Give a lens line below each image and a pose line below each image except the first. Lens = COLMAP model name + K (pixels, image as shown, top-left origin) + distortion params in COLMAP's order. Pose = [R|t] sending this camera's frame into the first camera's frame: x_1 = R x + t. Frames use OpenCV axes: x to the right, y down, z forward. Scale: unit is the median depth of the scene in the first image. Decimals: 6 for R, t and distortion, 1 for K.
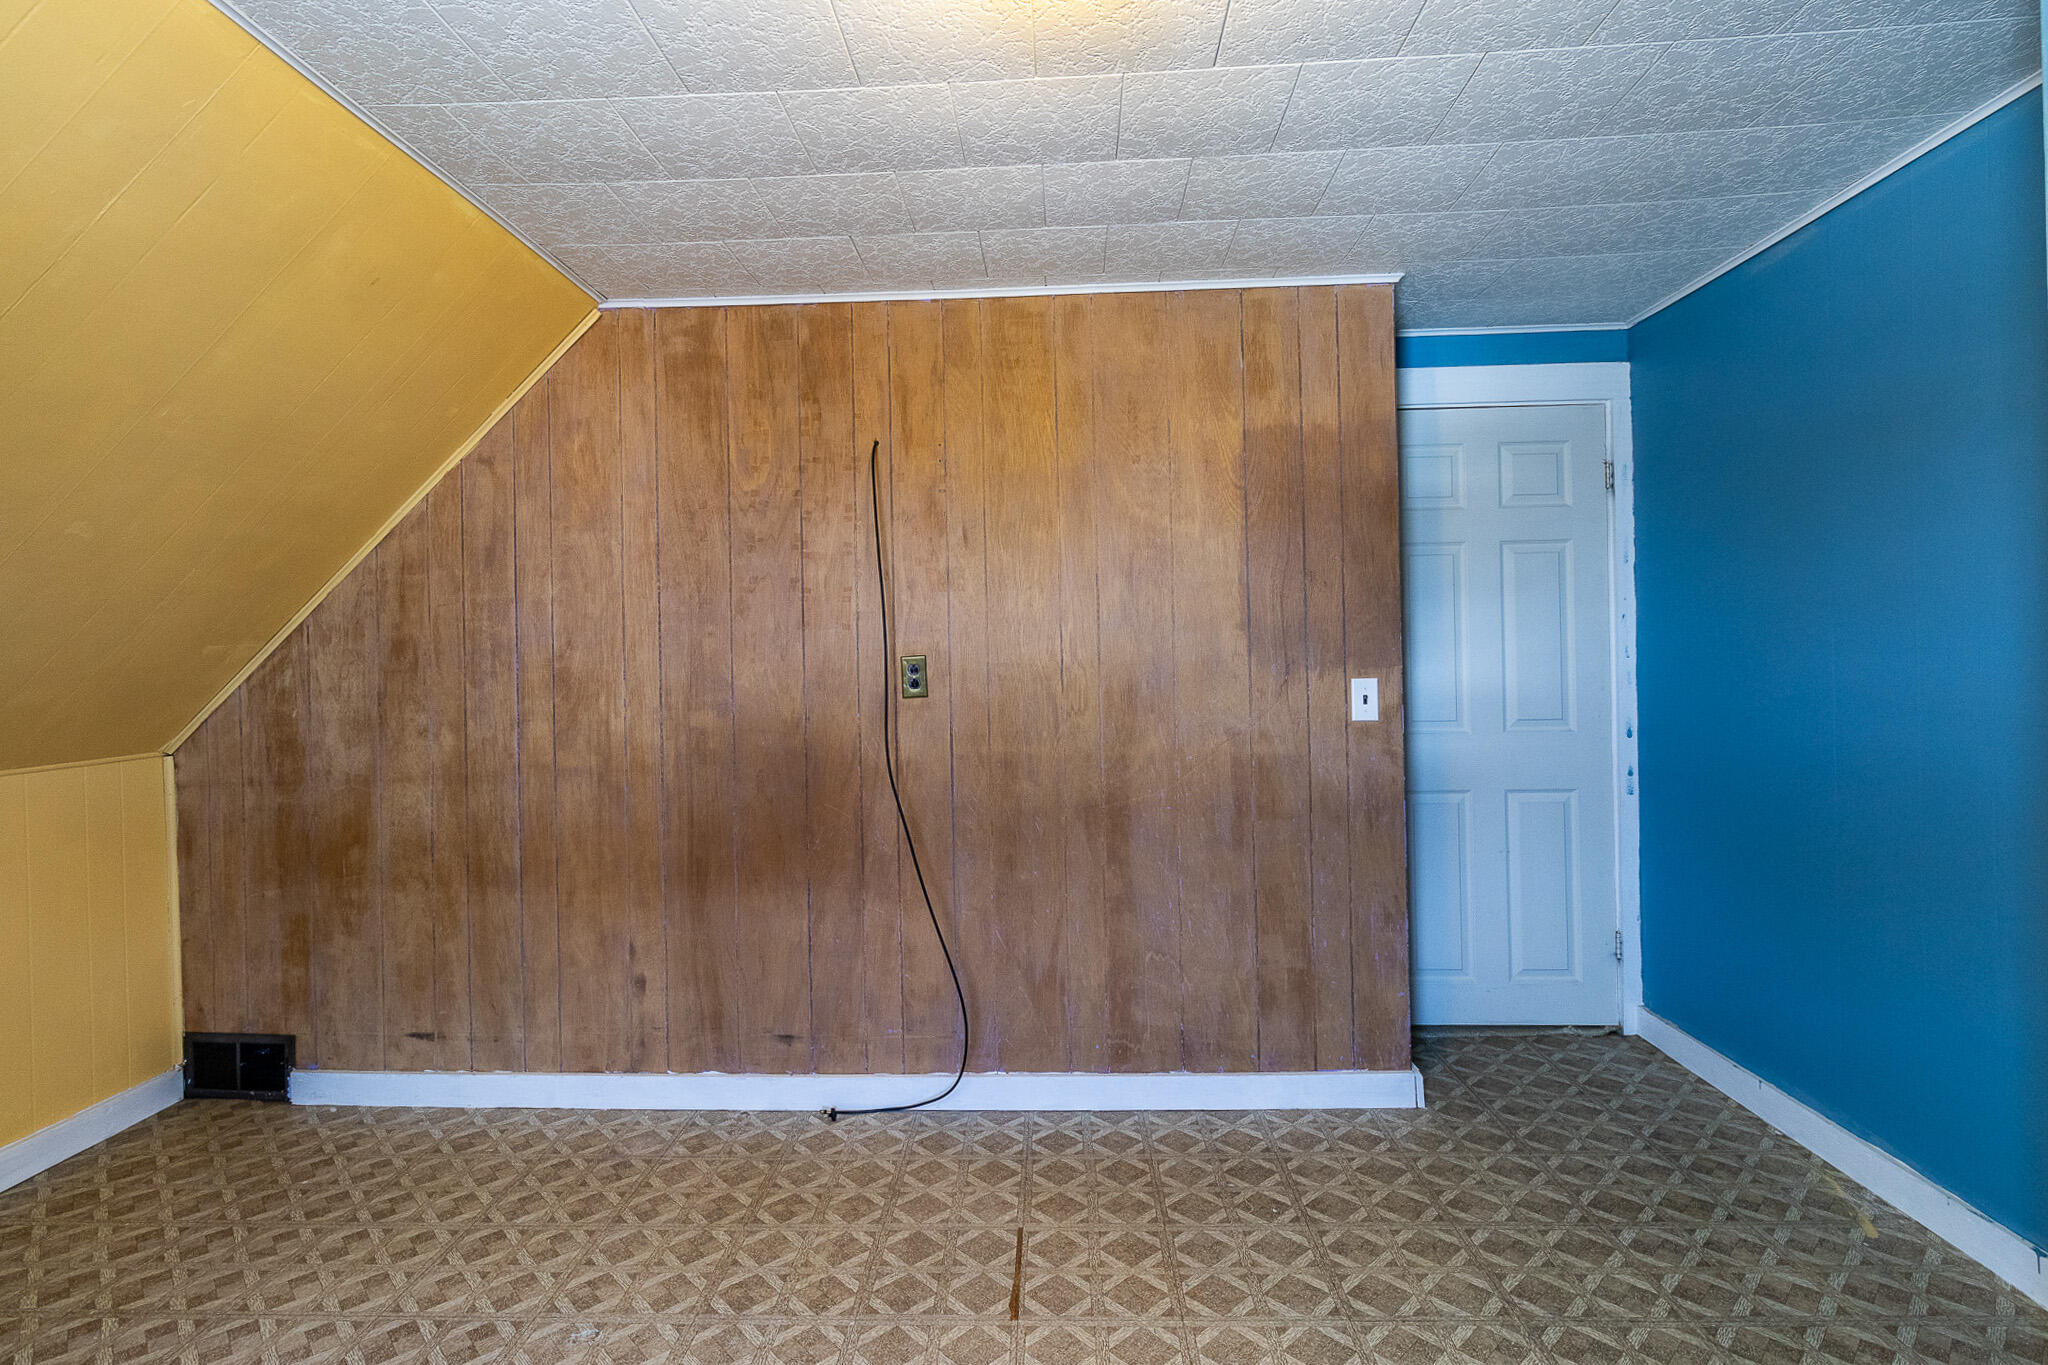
lens RADIAL K [[983.3, 0, 1002.5], [0, 983.3, 652.6], [0, 0, 1]] dist [-0.012821, -0.000372]
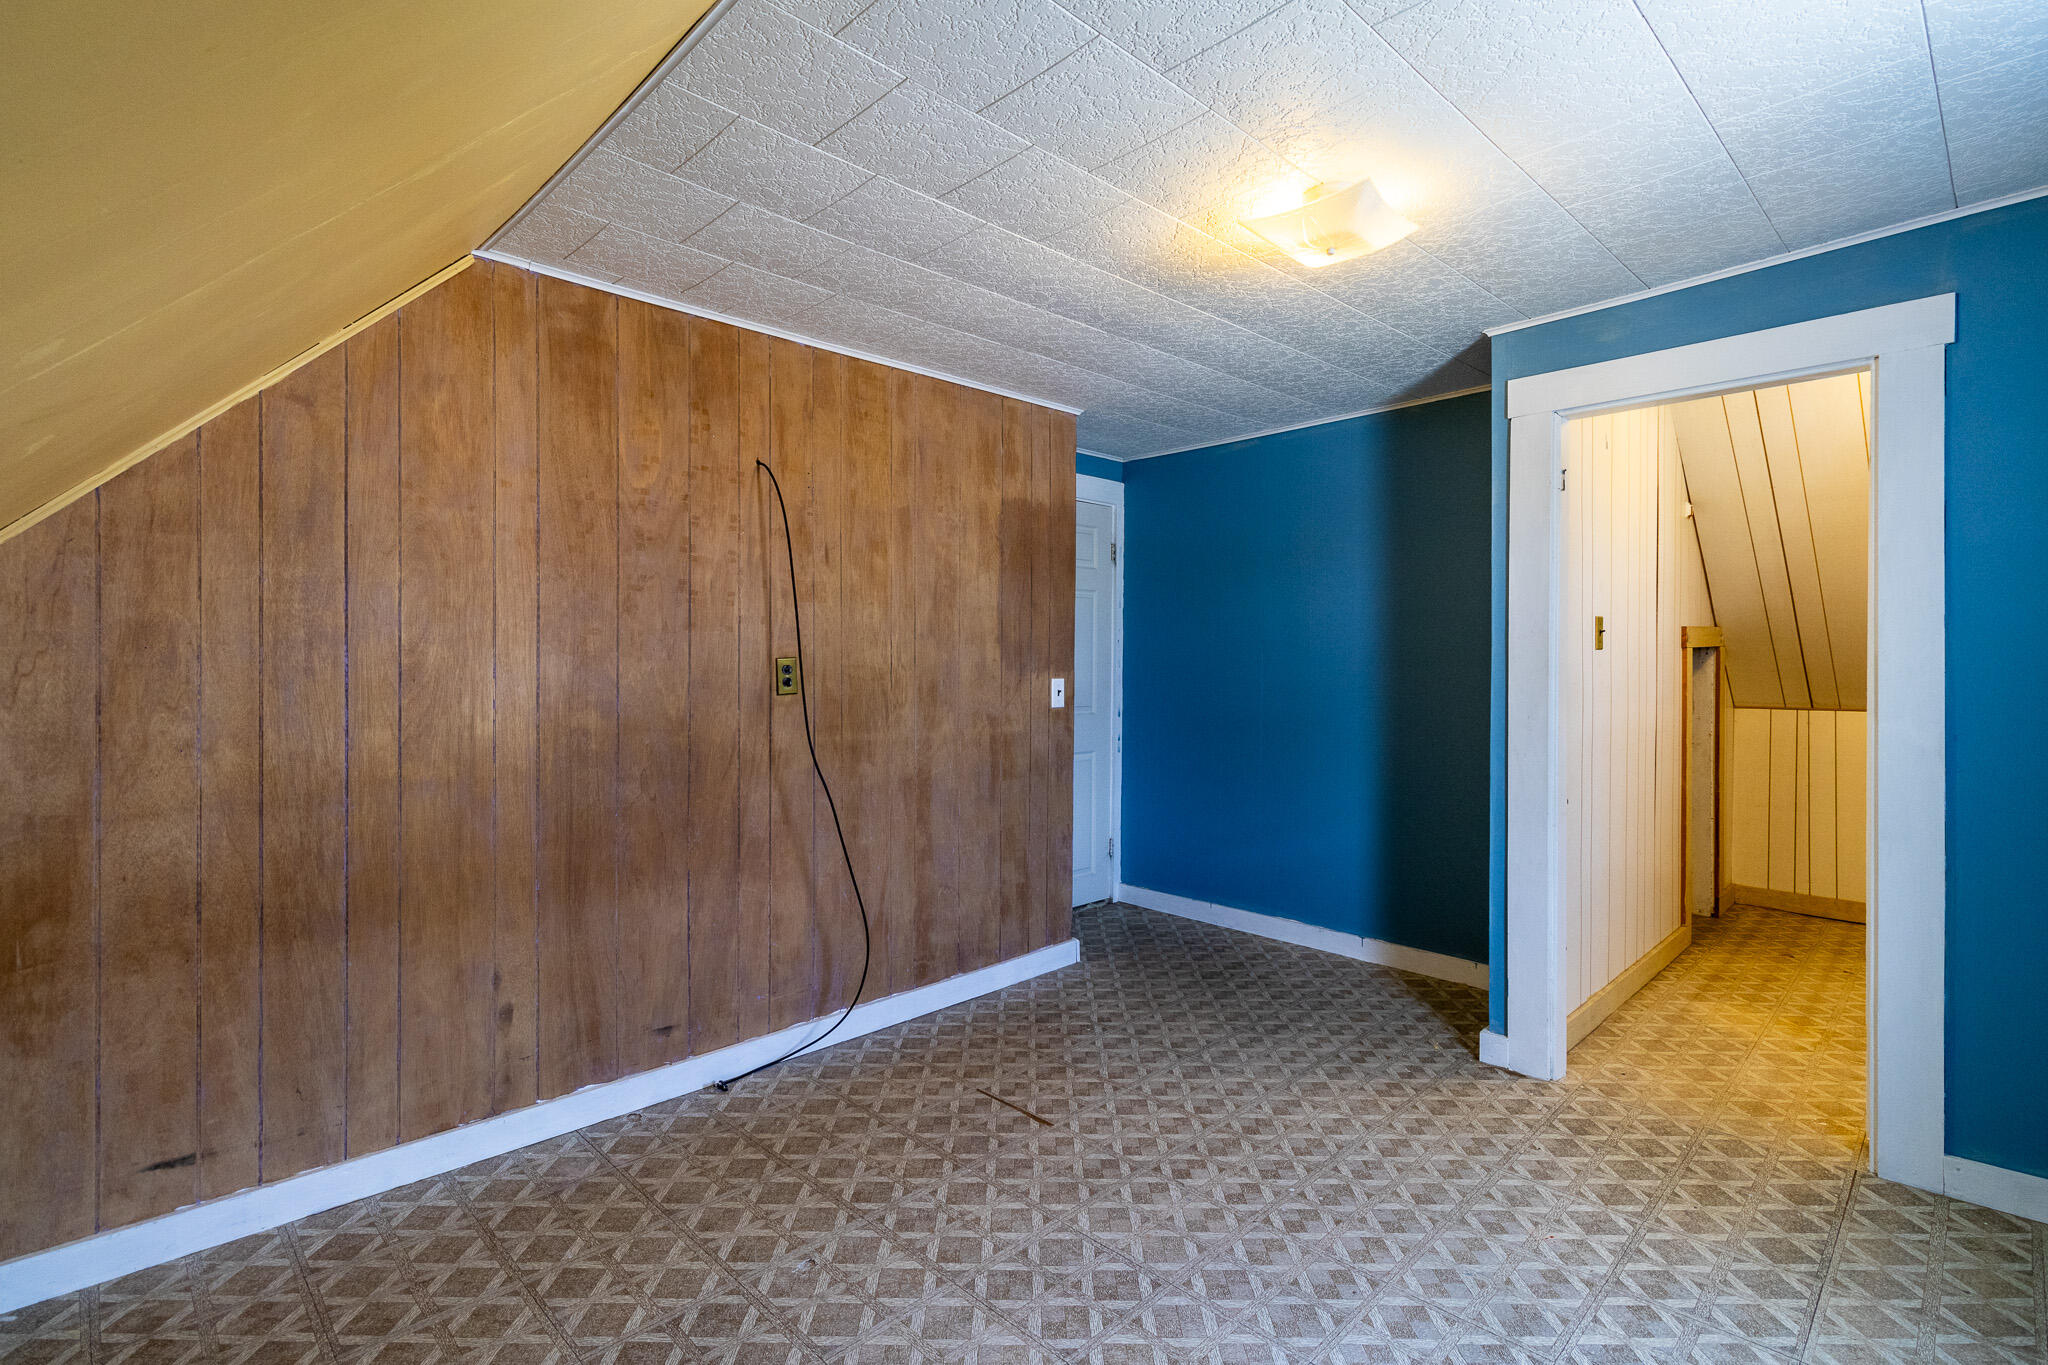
lens RADIAL K [[983.3, 0, 1014.5], [0, 983.3, 678.0], [0, 0, 1]] dist [-0.012821, -0.000372]
pose [[0.677899, 0.004143, 0.735143, -0.729047], [-0.007381, 0.999972, 0.001172, 0.023605], [-0.735118, -0.006221, 0.677911, 0.045894]]
